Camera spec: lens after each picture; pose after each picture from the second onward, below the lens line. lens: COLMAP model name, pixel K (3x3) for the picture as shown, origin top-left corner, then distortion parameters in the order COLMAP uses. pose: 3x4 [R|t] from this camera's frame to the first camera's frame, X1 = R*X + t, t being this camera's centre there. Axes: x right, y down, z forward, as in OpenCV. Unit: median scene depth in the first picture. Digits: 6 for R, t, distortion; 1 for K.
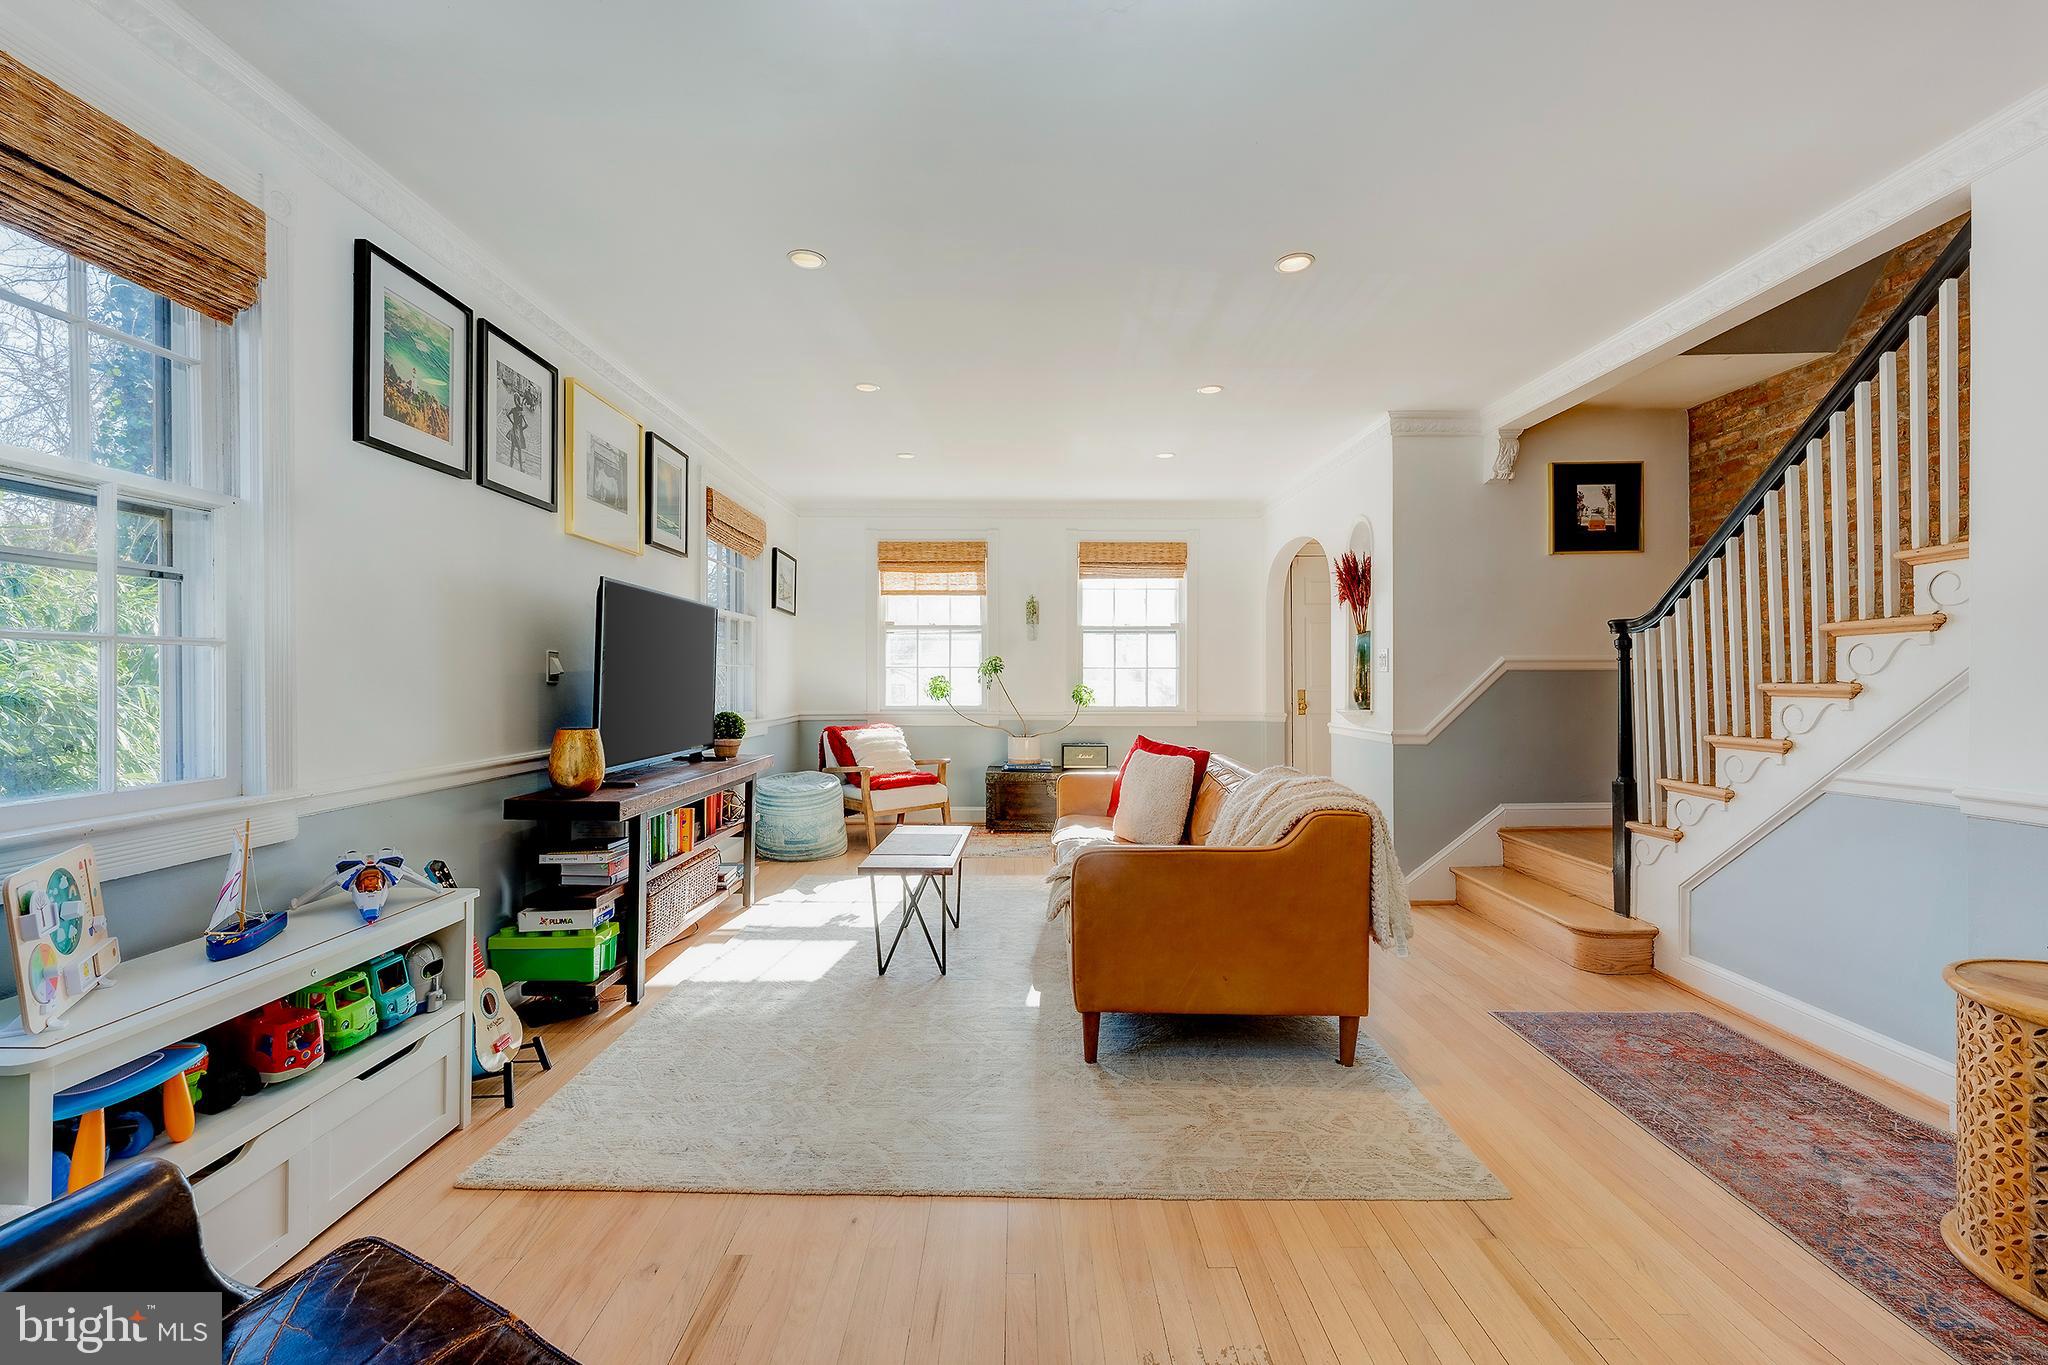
lens RADIAL K [[832.2, 0, 1021.5], [0, 832.2, 683.1], [0, 0, 1]] dist [0.002494, -0.000594]
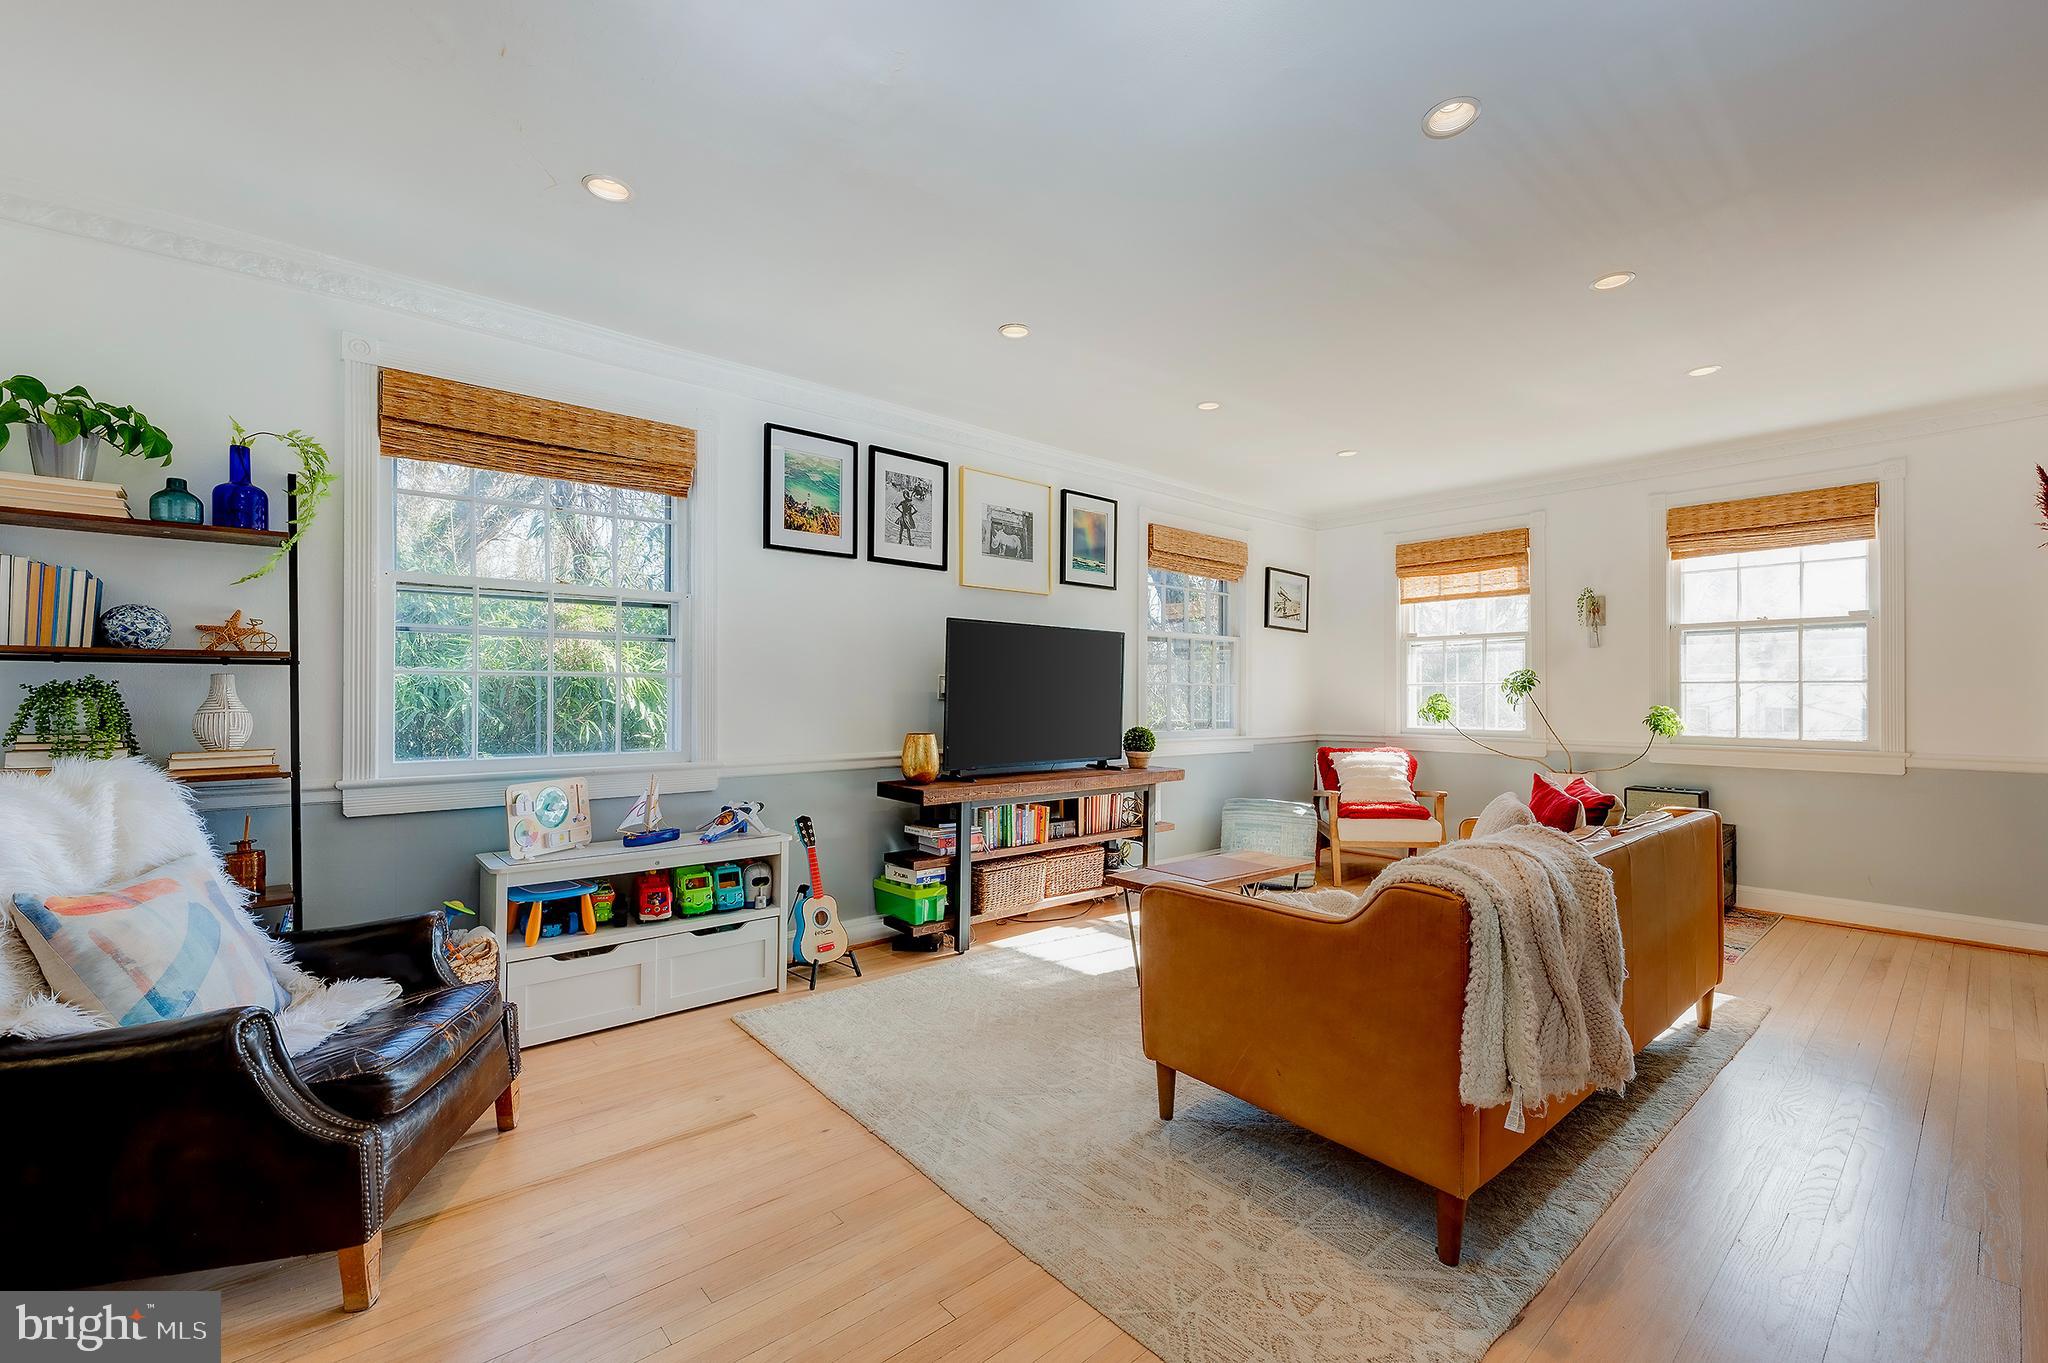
lens RADIAL K [[835.5, 0, 1028.8], [0, 835.5, 692.9], [0, 0, 1]] dist [-0.001099, -0.000007]
pose [[0.663247, -0.002892, -0.748395, 0.430963], [-0.005307, 0.999949, -0.008567, -0.000269], [0.748382, 0.009654, 0.663198, 0.180215]]
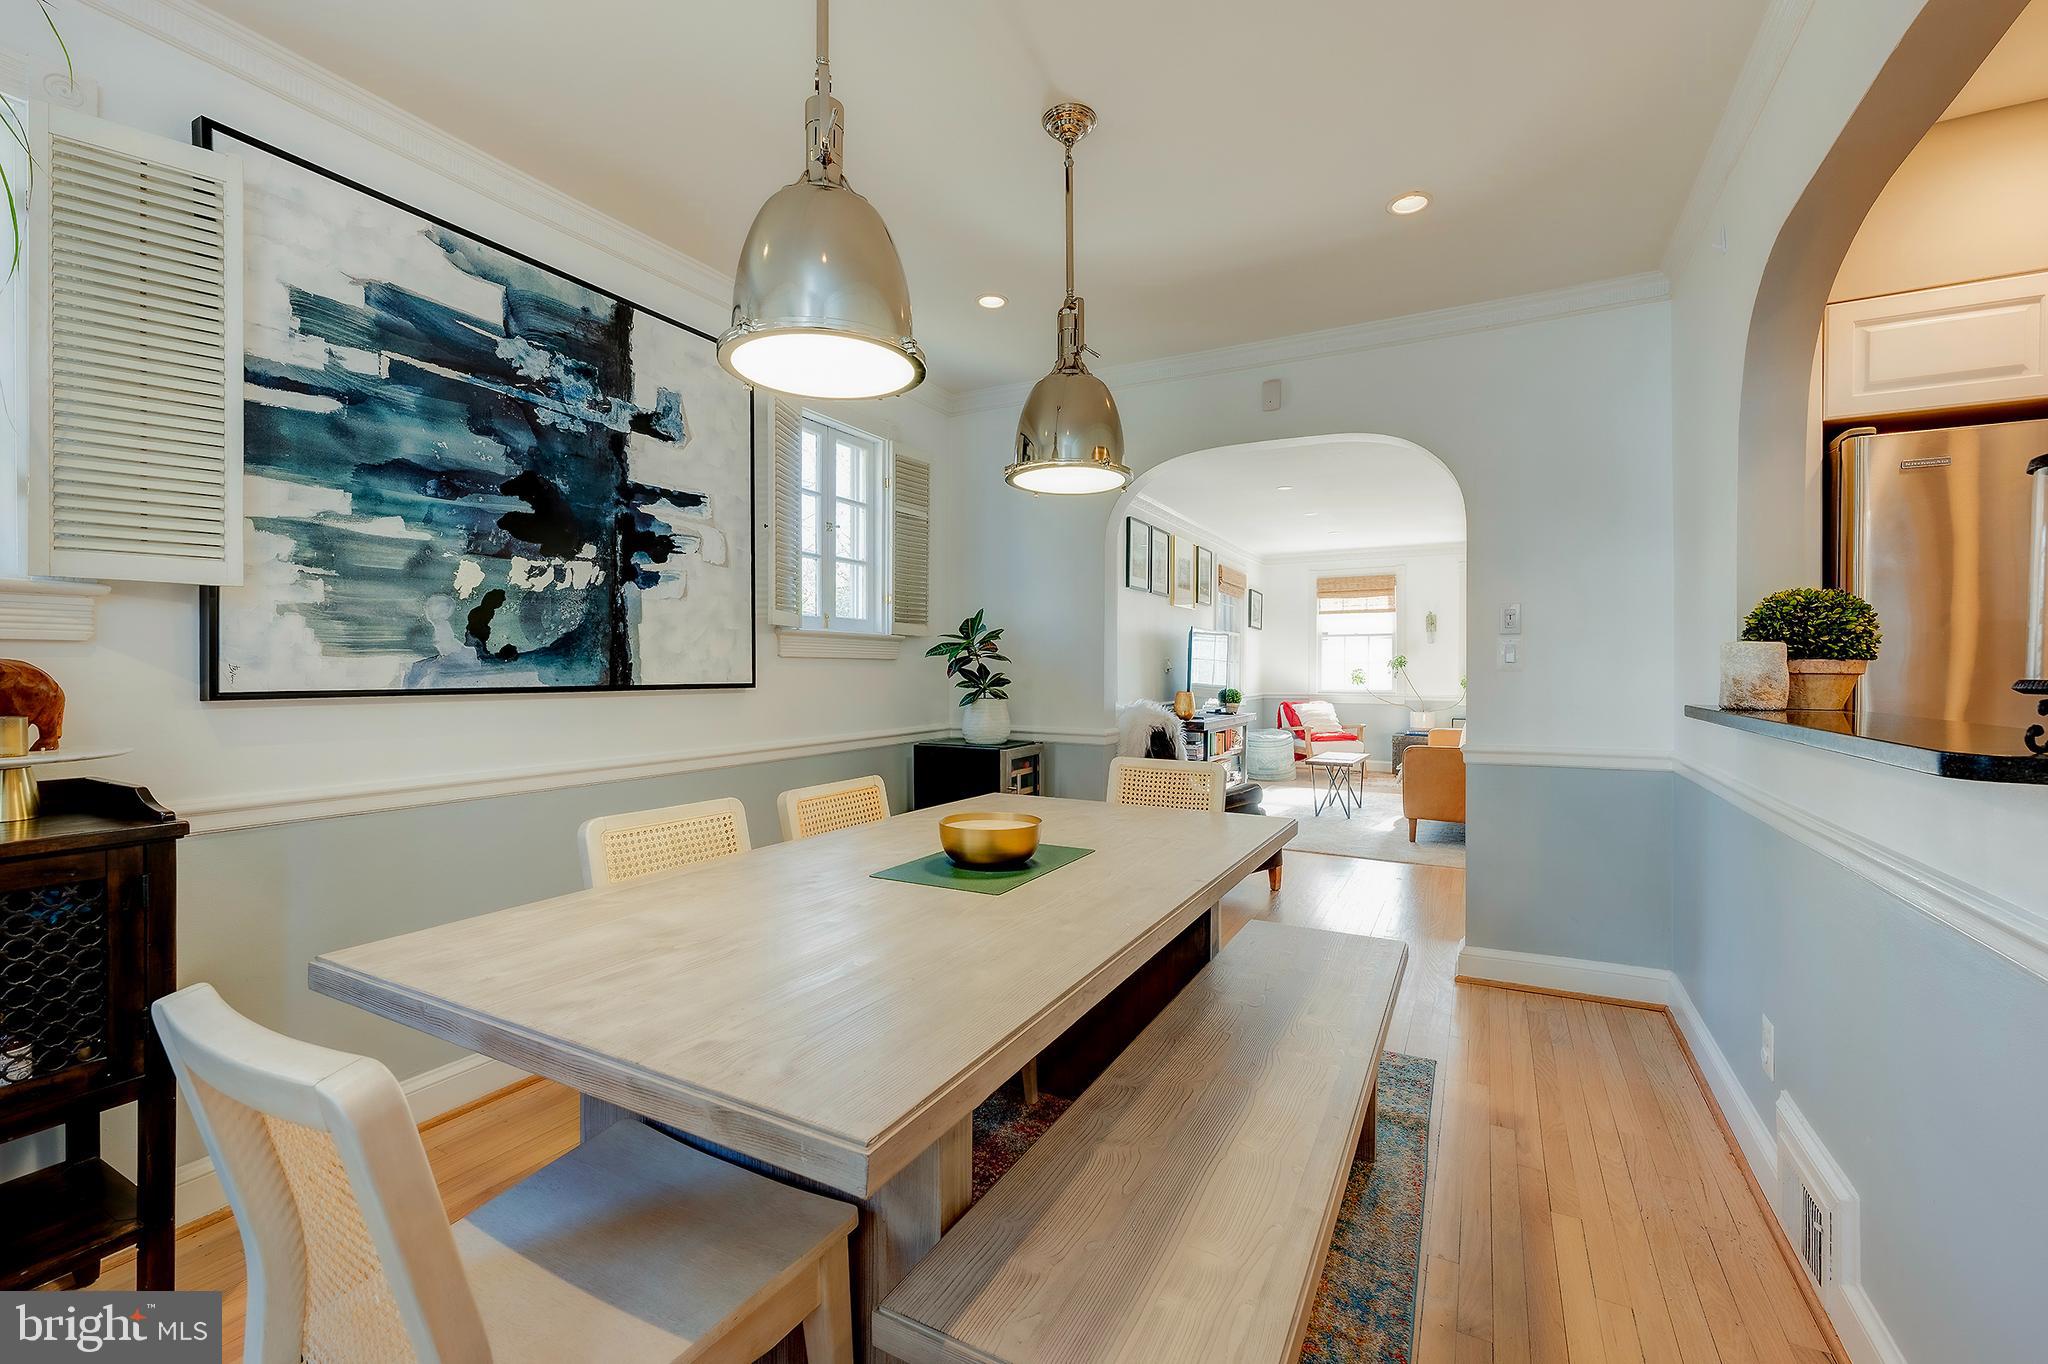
lens RADIAL K [[832.2, 0, 1057.2], [0, 832.2, 676.5], [0, 0, 1]] dist [0.002494, -0.000594]
pose [[0.890794, 0.004024, -0.454389, 0.159548], [-0.003718, 0.999992, 0.001567, 0.007308], [0.454391, 0.000294, 0.890802, -0.937640]]
